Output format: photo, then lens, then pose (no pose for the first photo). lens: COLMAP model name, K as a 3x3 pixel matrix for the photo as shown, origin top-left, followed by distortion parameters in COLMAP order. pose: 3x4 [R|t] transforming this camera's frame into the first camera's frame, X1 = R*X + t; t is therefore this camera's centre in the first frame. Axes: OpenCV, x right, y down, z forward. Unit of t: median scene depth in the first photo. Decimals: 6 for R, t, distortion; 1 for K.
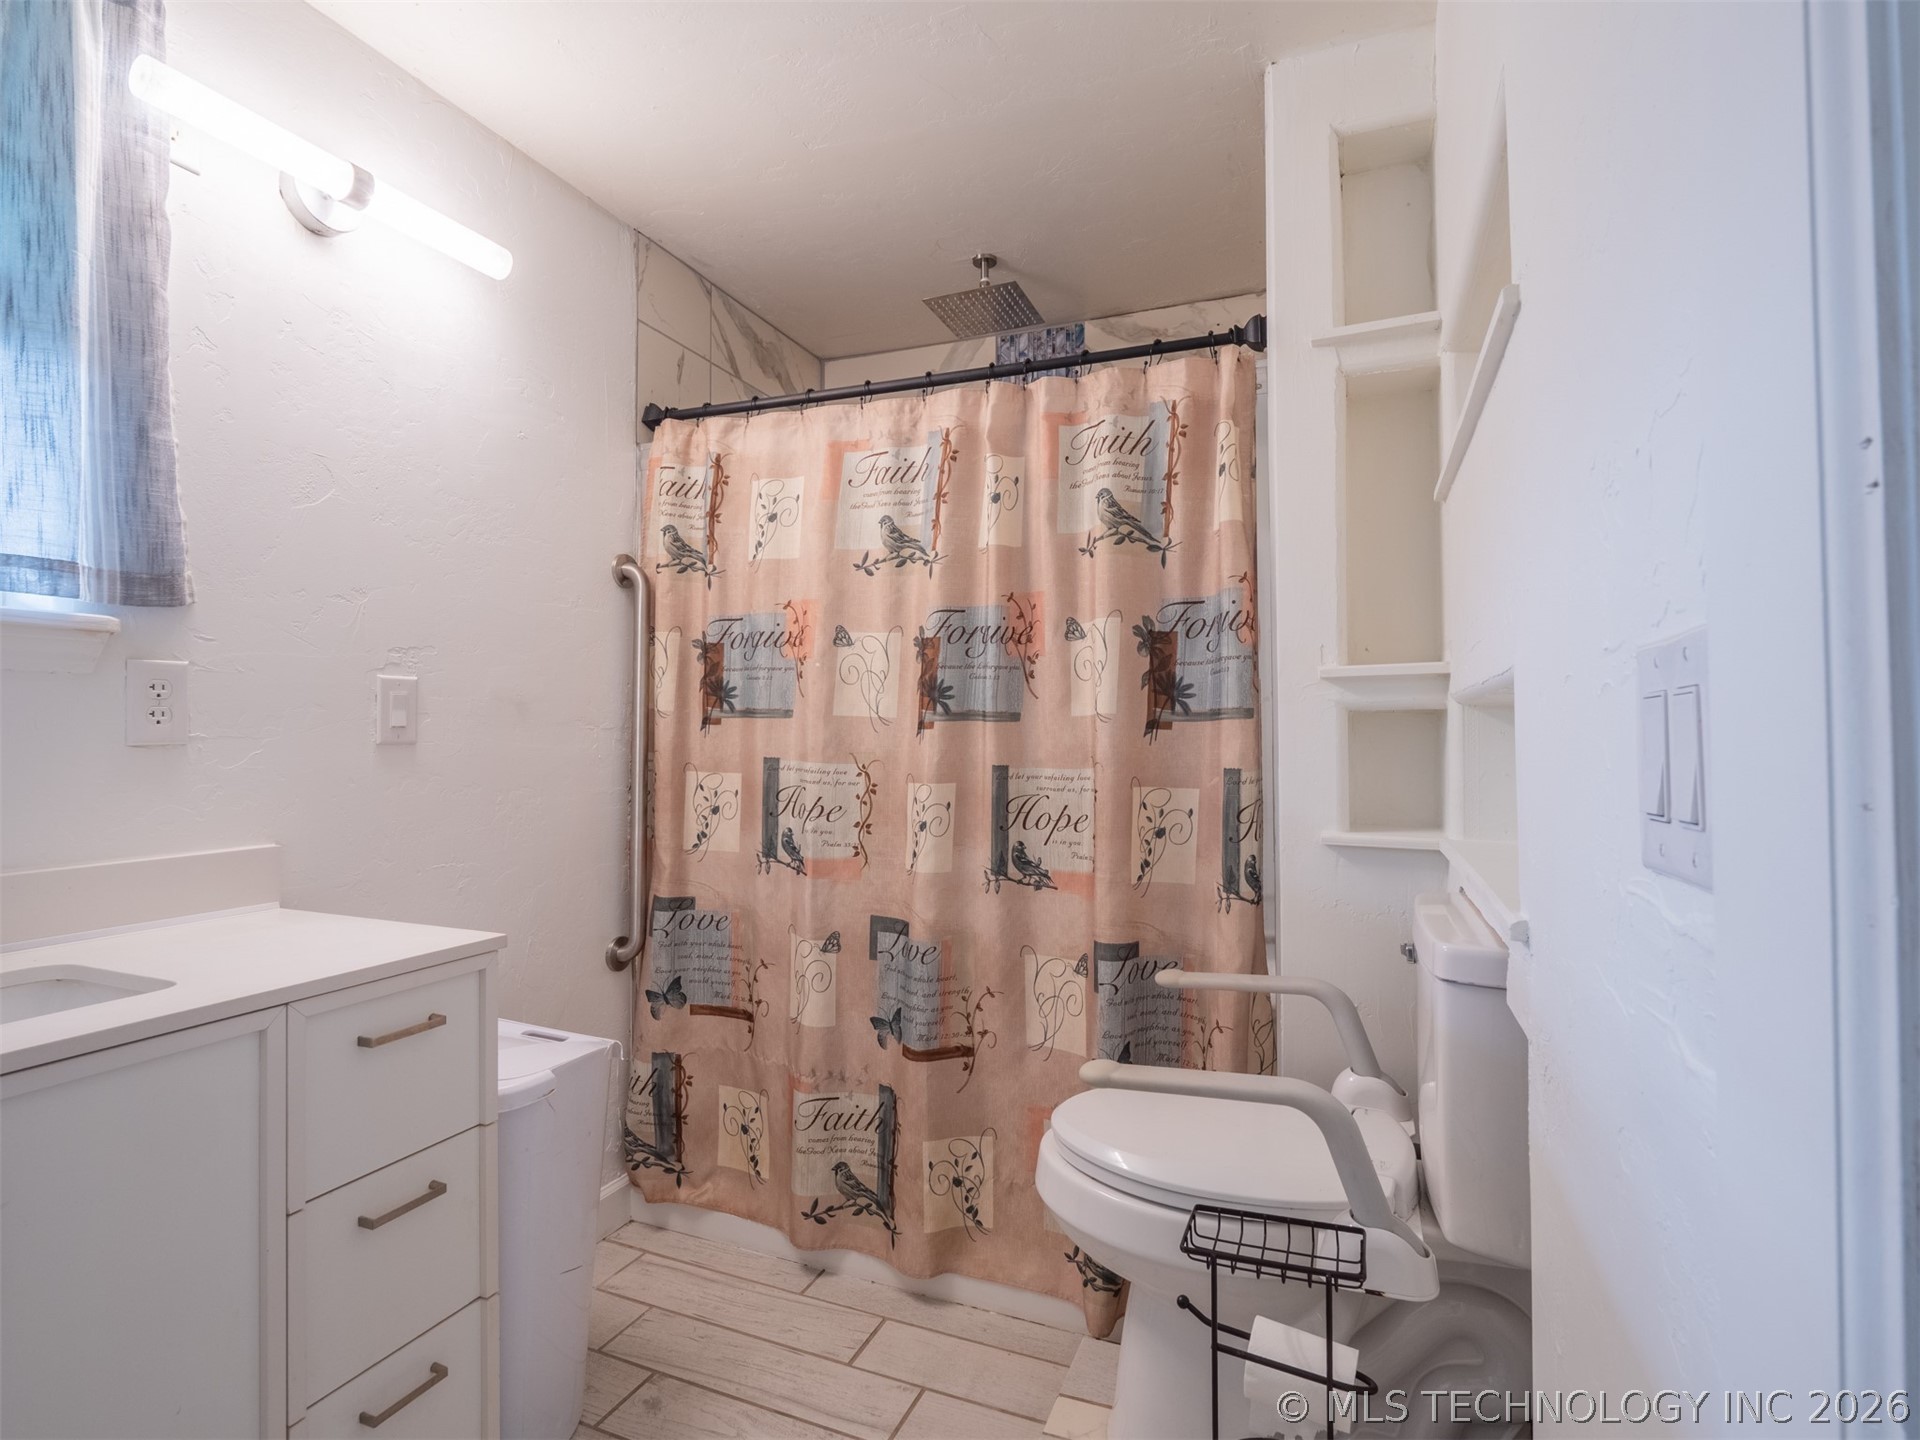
lens RADIAL K [[955.0, 0, 960.8], [0, 955.0, 713.7], [0, 0, 1]] dist [0.000341, -0.001670]
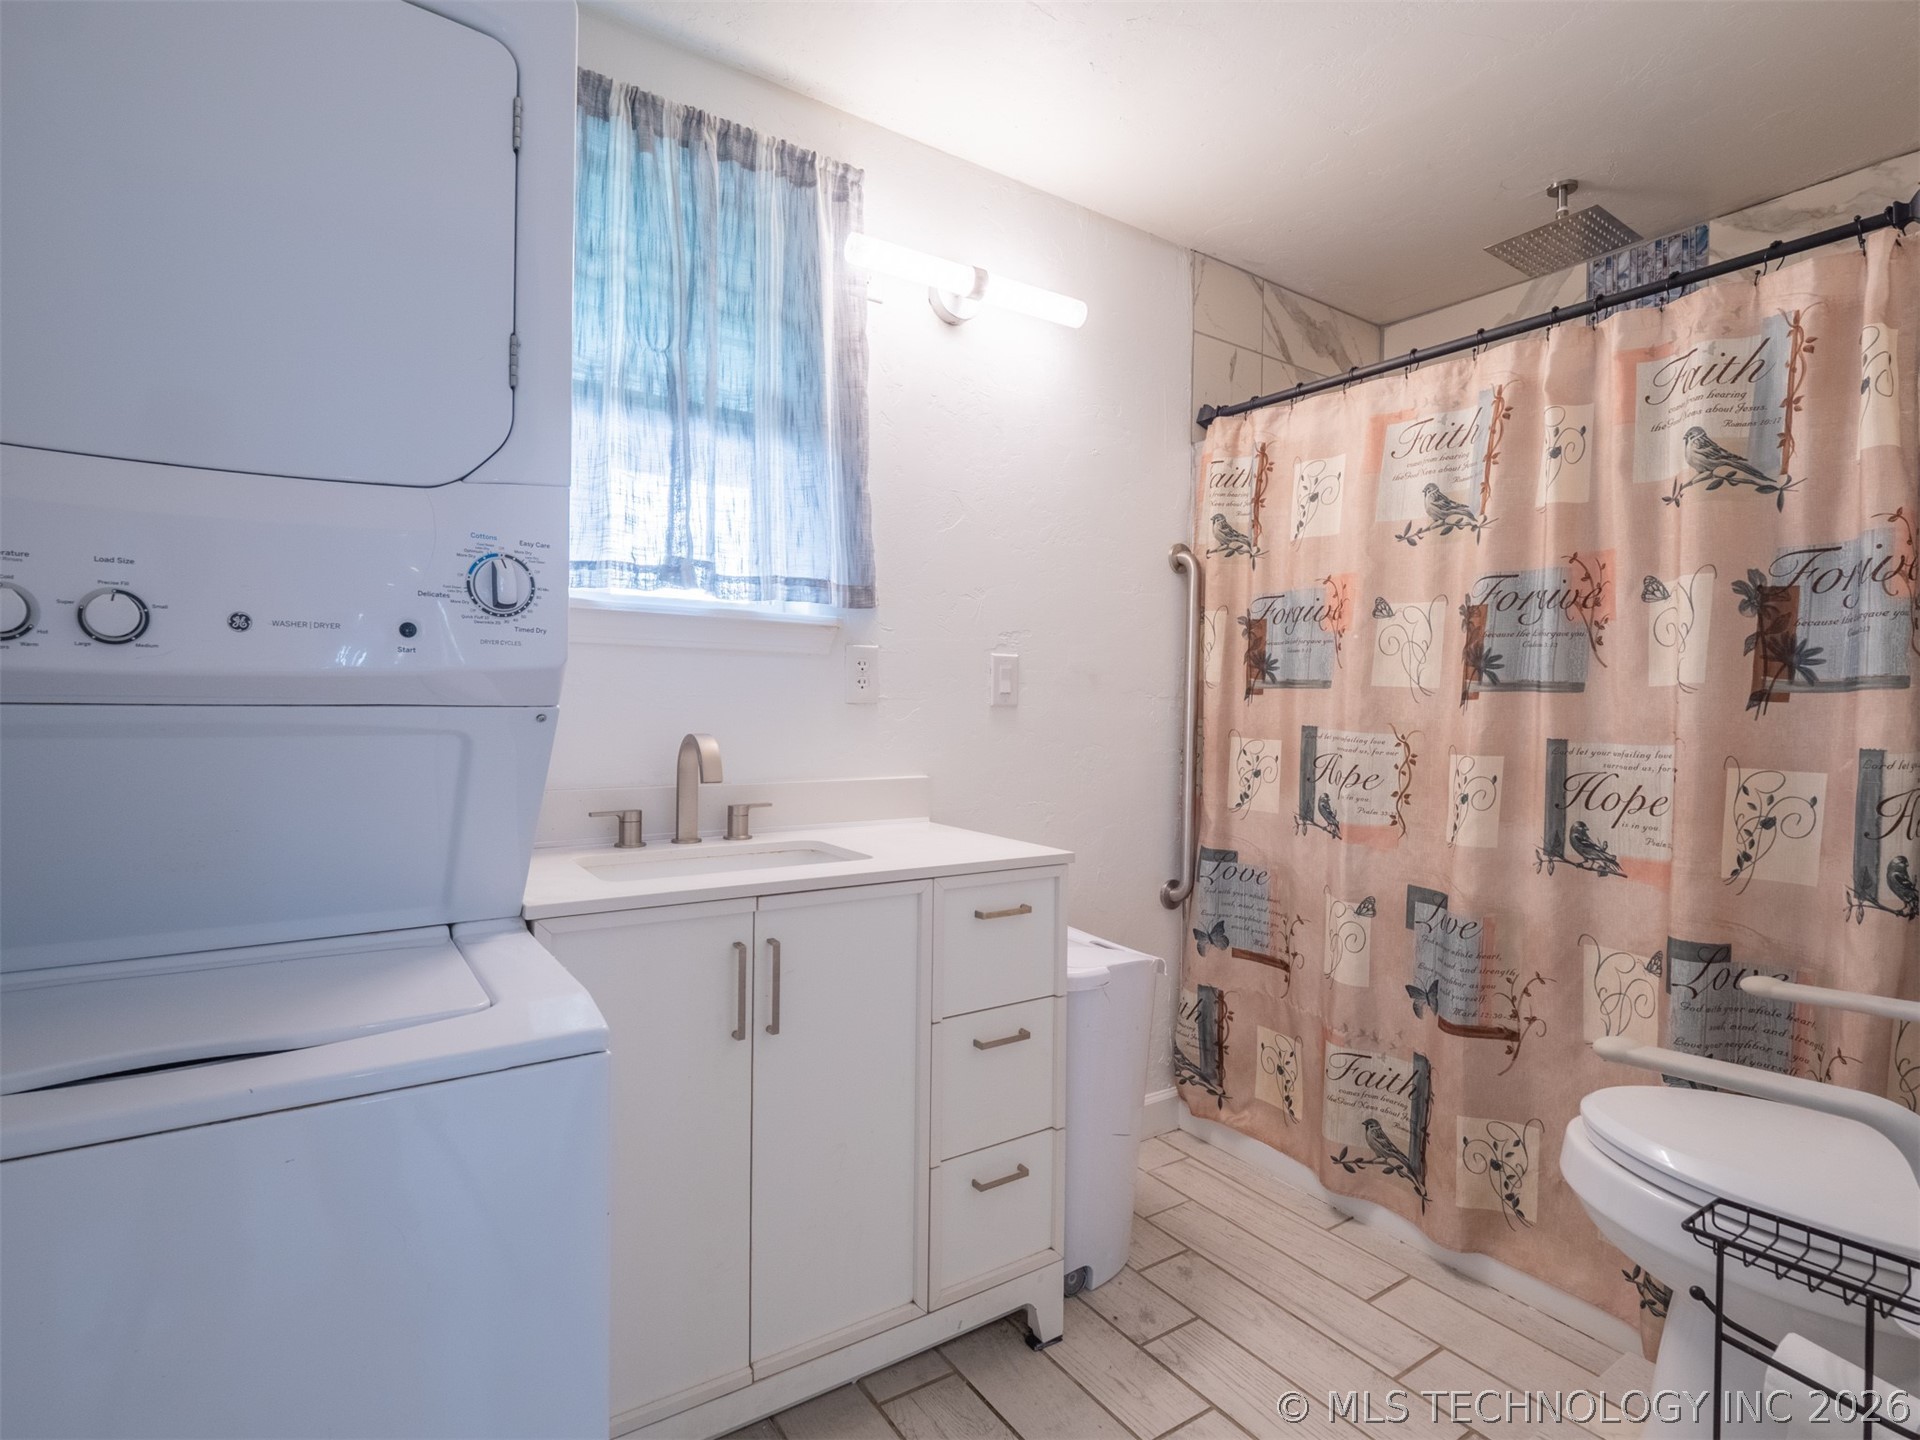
lens RADIAL K [[955.0, 0, 960.8], [0, 955.0, 713.7], [0, 0, 1]] dist [0.000341, -0.001670]
pose [[0.831306, 0.018244, -0.555516, 0.074088], [-0.004839, 0.999661, 0.025590, 0.008010], [0.555795, -0.018585, 0.831112, -0.101121]]
